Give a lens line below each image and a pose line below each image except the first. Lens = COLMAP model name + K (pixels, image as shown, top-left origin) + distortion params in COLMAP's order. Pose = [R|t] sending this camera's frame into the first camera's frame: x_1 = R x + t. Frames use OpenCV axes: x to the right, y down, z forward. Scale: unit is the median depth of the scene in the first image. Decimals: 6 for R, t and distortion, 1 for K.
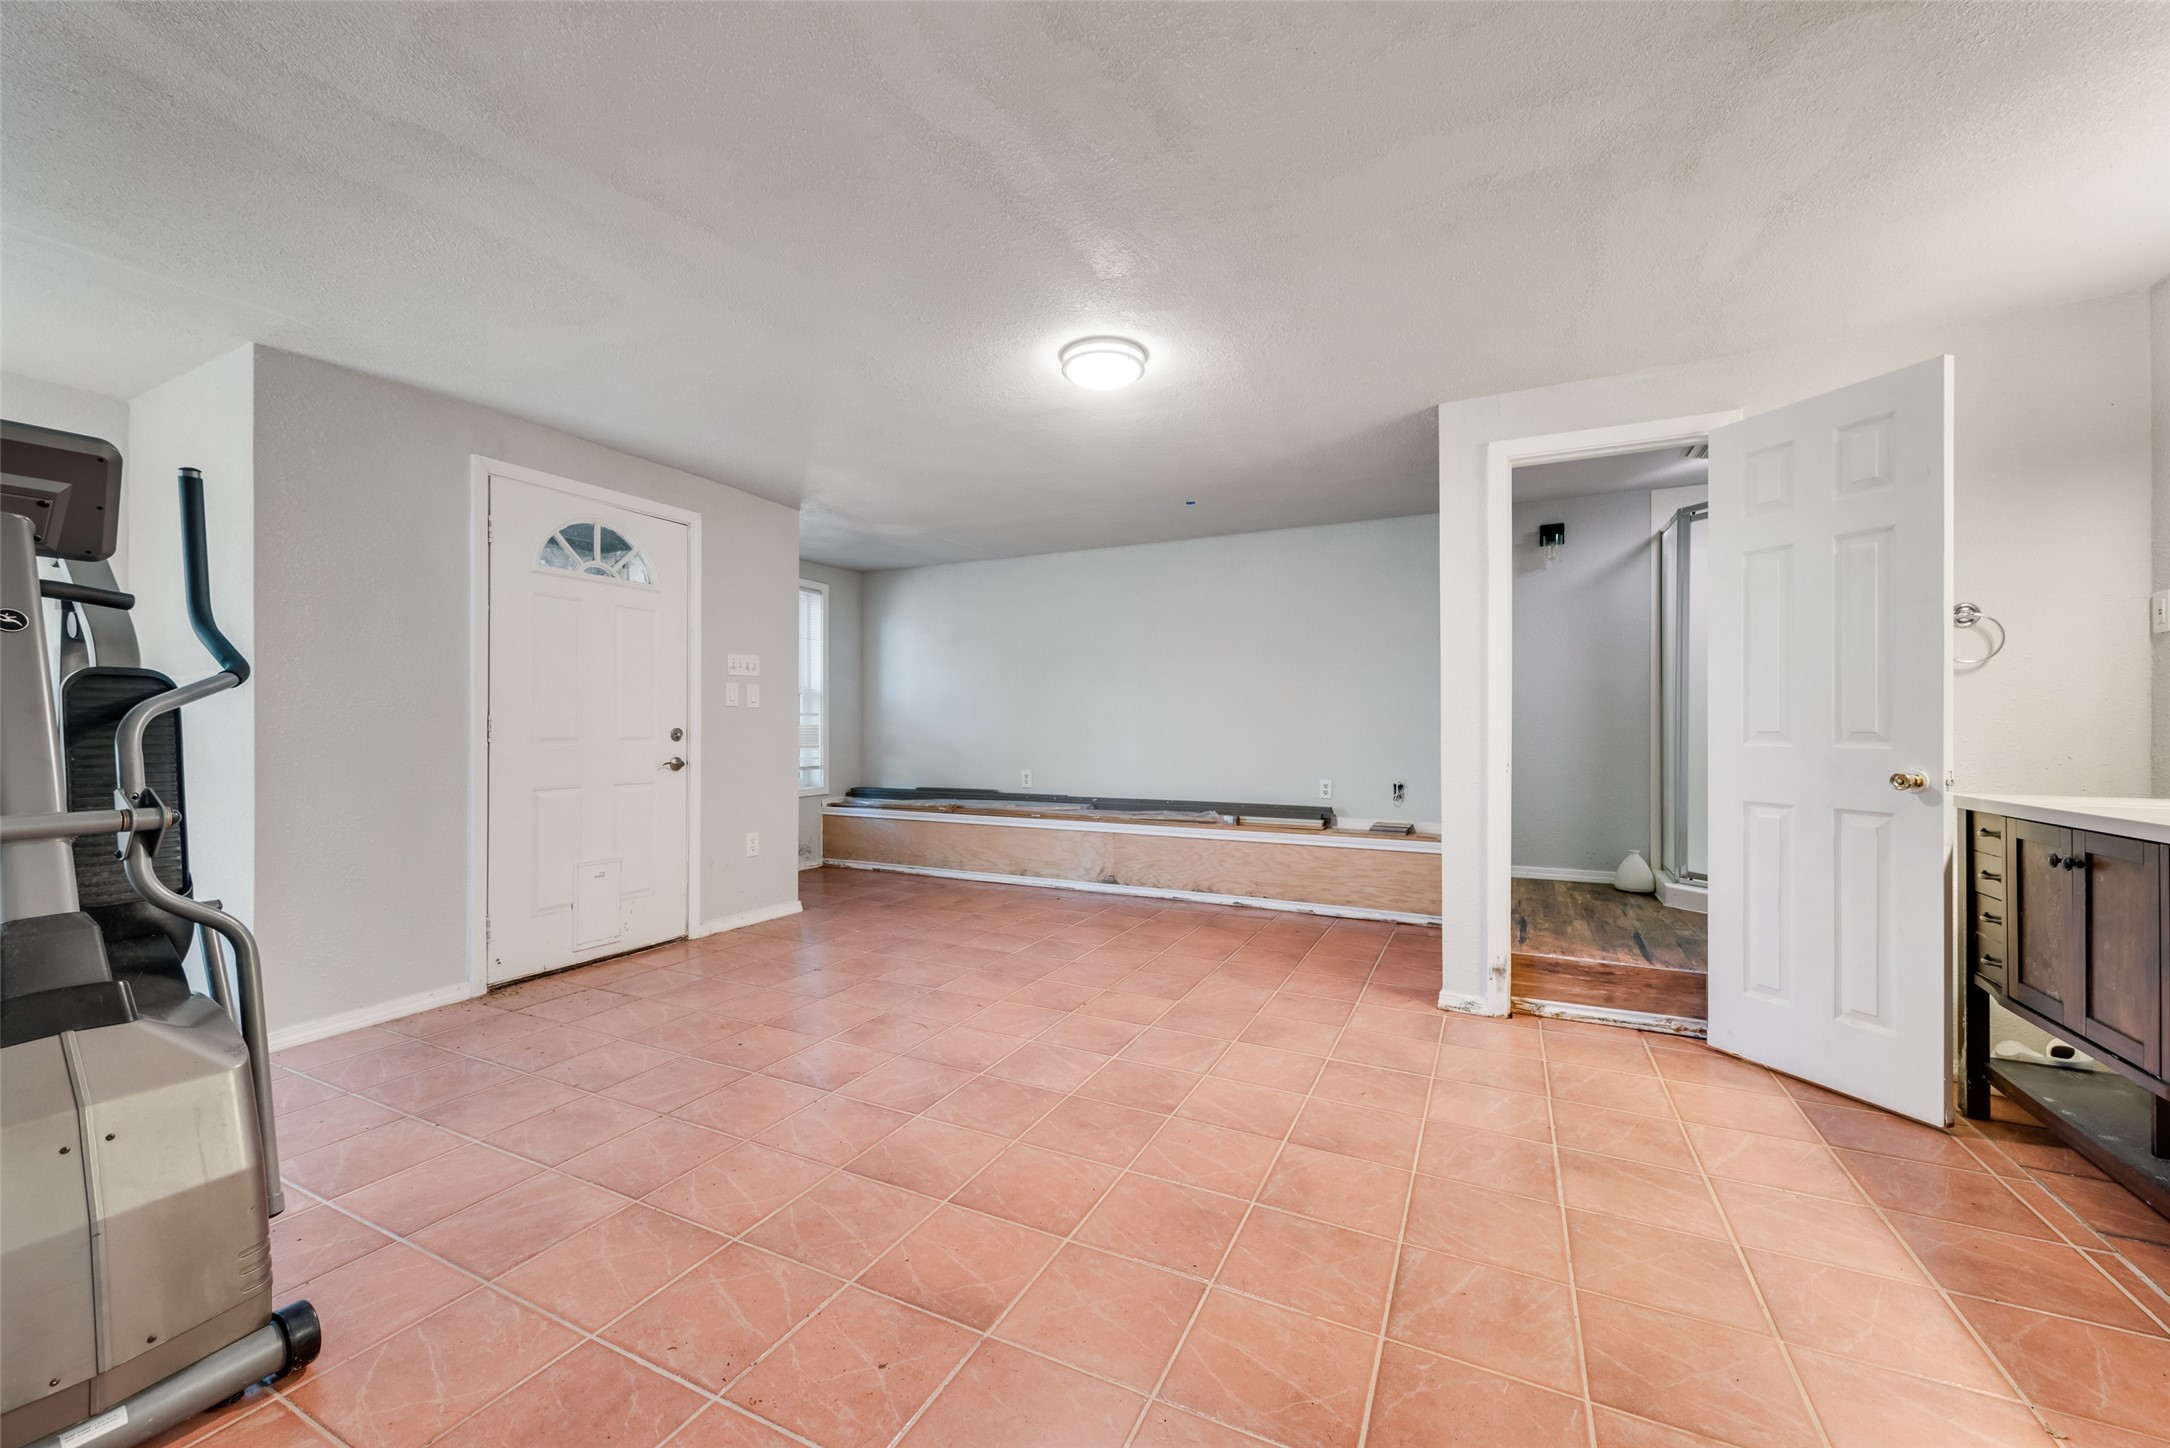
lens RADIAL K [[852.6, 0, 1076.2], [0, 852.6, 732.8], [0, 0, 1]] dist [0.009444, -0.002144]
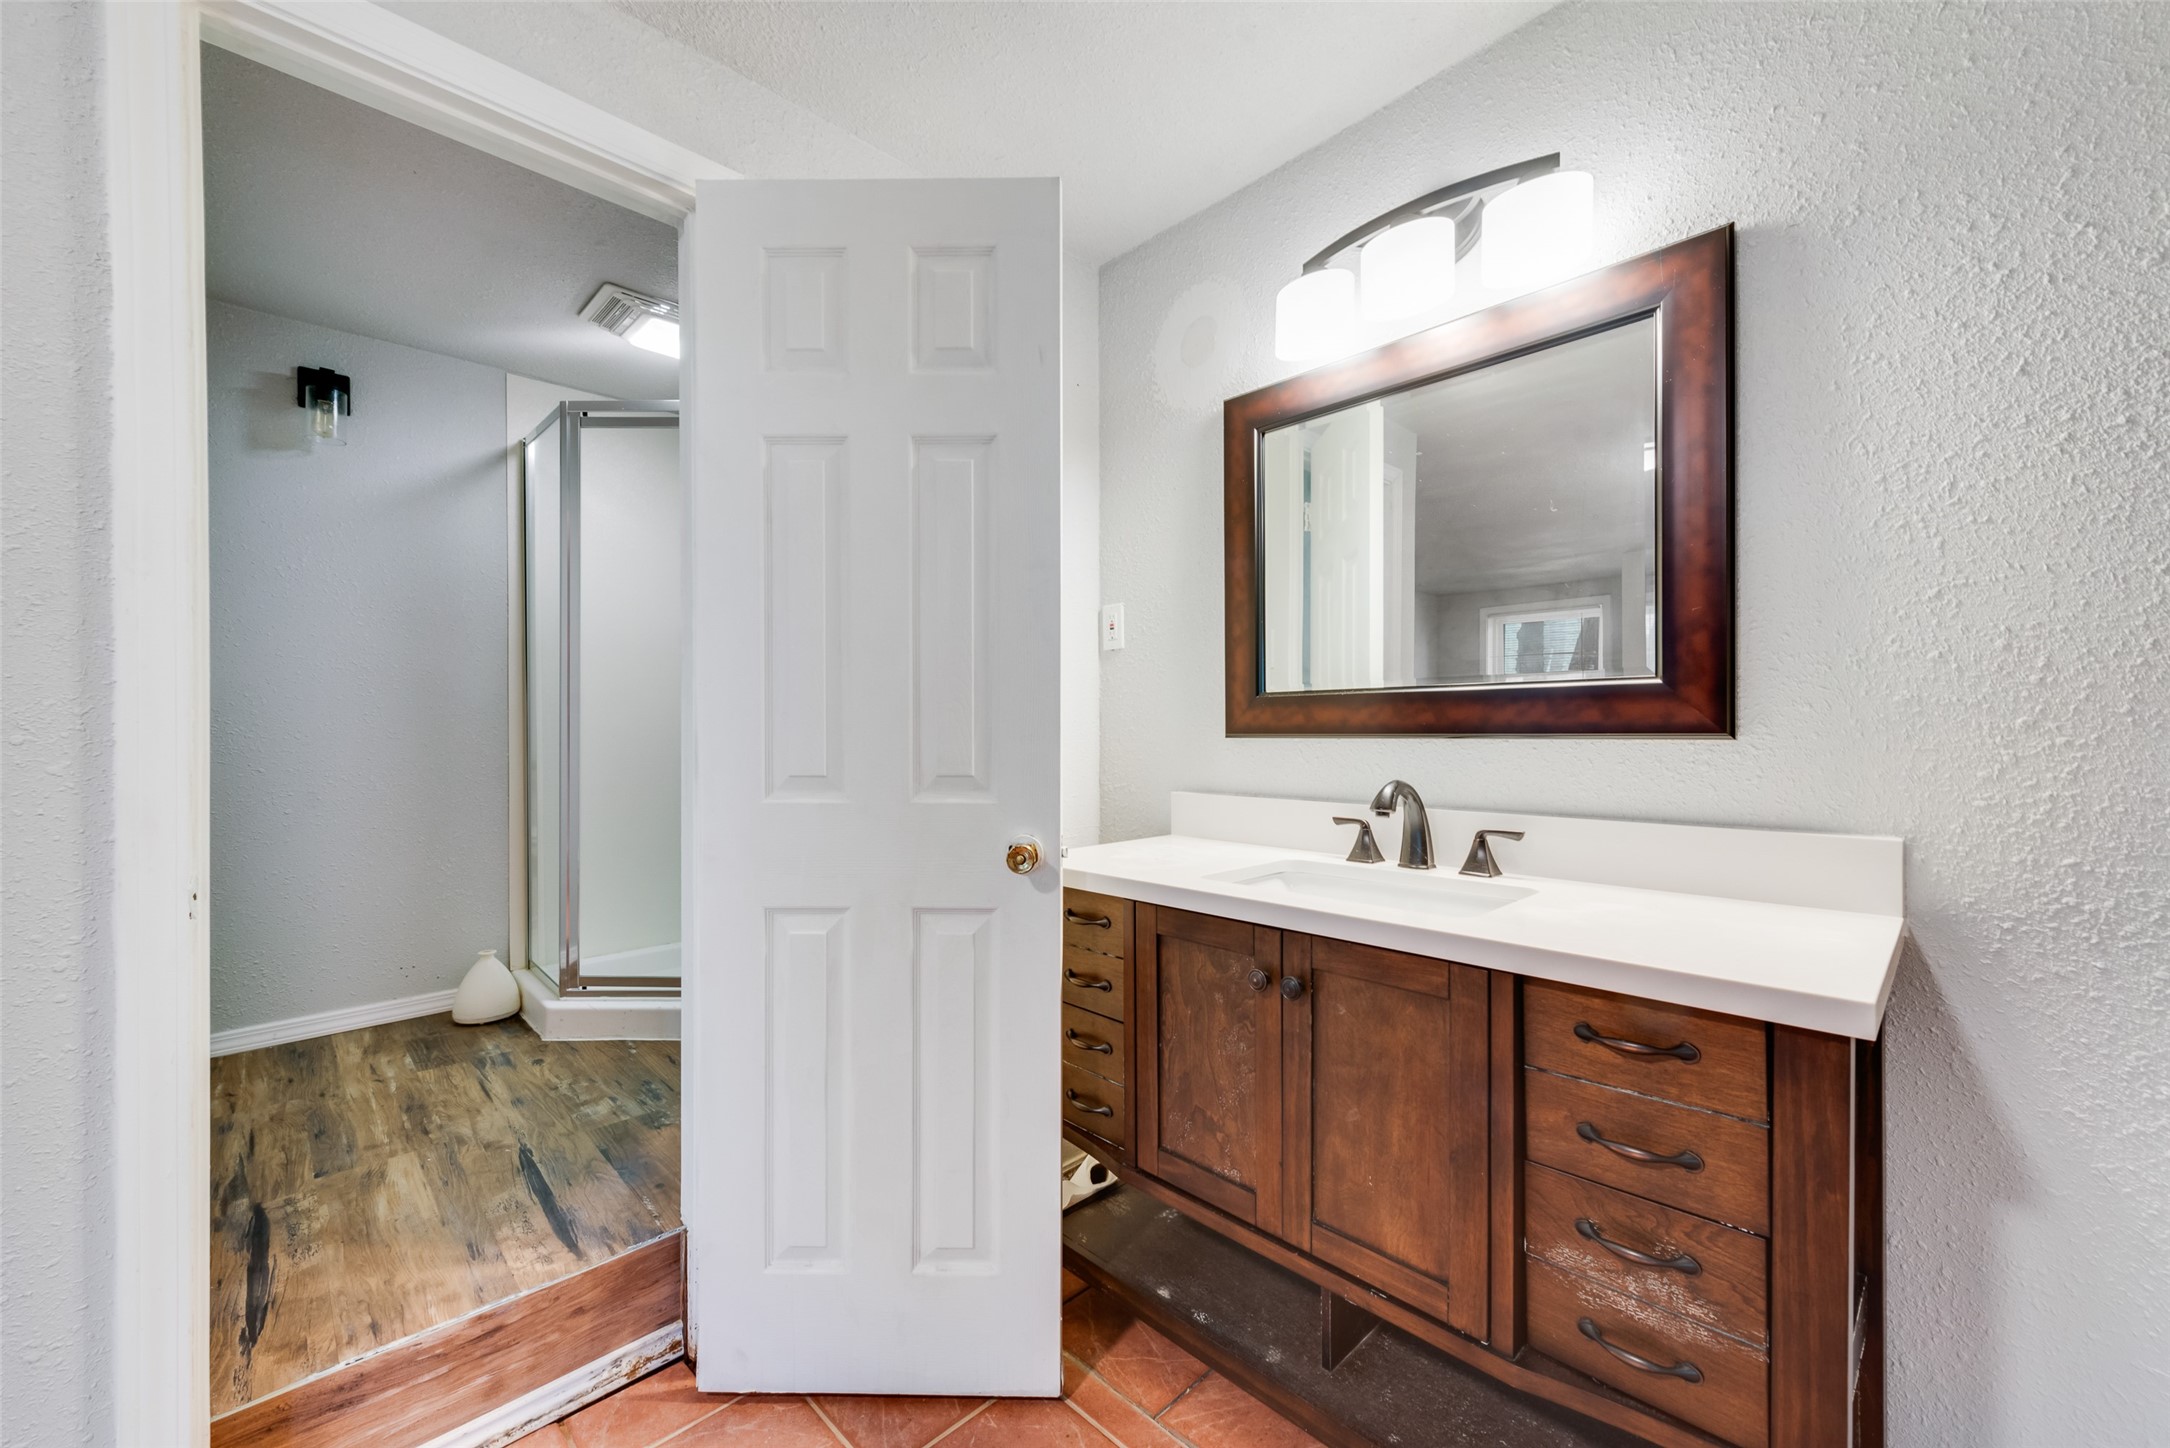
lens RADIAL K [[852.6, 0, 1082.1], [0, 852.6, 727.1], [0, 0, 1]] dist [0.009444, -0.002144]
pose [[0.326557, -0.002055, 0.945175, 0.345895], [0.009655, 0.999953, -0.001162, -0.029094], [-0.945128, 0.009505, 0.326561, 0.643256]]
